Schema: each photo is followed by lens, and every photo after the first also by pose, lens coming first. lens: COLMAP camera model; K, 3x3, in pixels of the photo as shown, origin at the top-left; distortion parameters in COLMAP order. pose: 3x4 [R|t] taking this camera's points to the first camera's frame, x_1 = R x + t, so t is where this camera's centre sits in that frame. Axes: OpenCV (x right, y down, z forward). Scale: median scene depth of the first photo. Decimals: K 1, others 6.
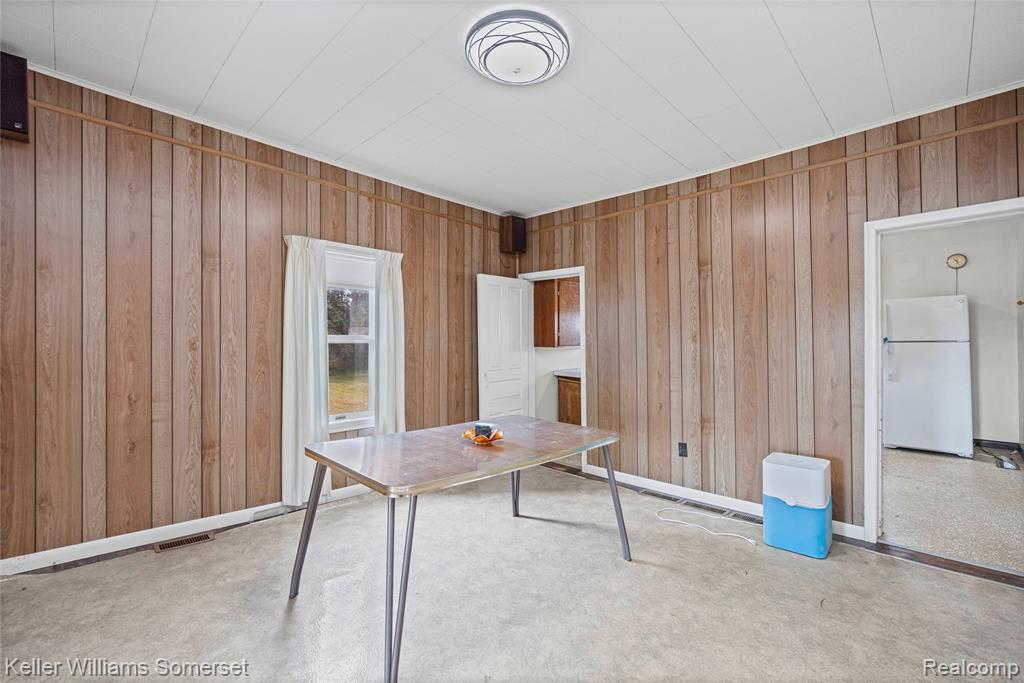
lens RADIAL K [[435.1, 0, 512.5], [0, 435.1, 337.8], [0, 0, 1]] dist [-0.001070, -0.000649]
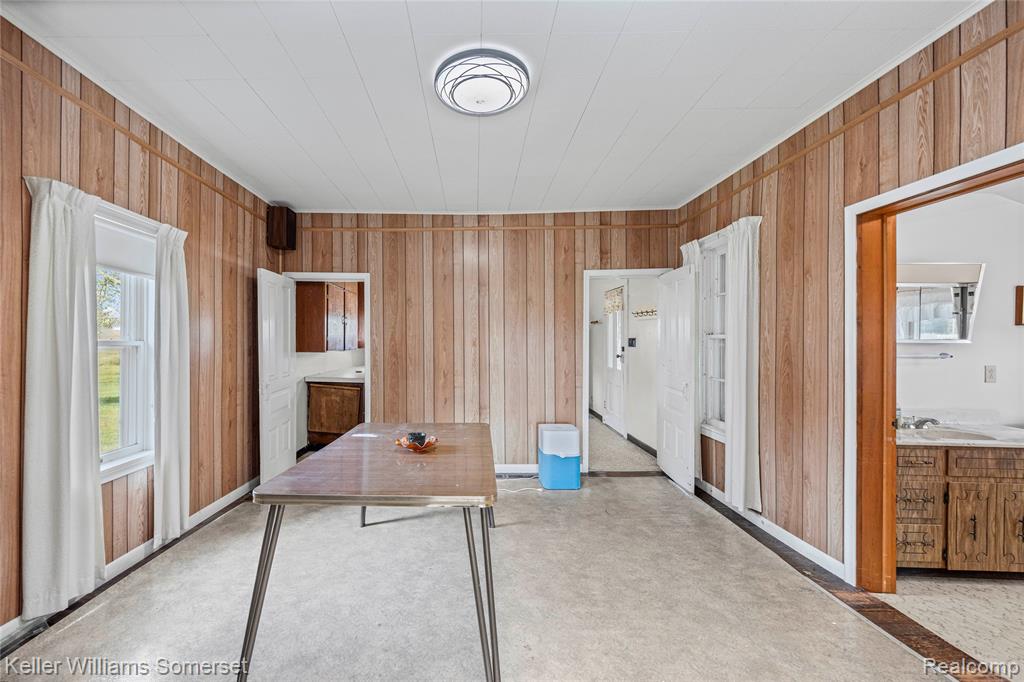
lens RADIAL K [[399.5, 0, 512.0], [0, 399.5, 341.0], [0, 0, 1]] dist [0.001947, 0.000047]
pose [[0.731629, 0.003951, 0.681691, -0.260503], [-0.004330, 0.999990, -0.001149, -0.004667], [-0.681689, -0.002112, 0.731639, 0.084287]]
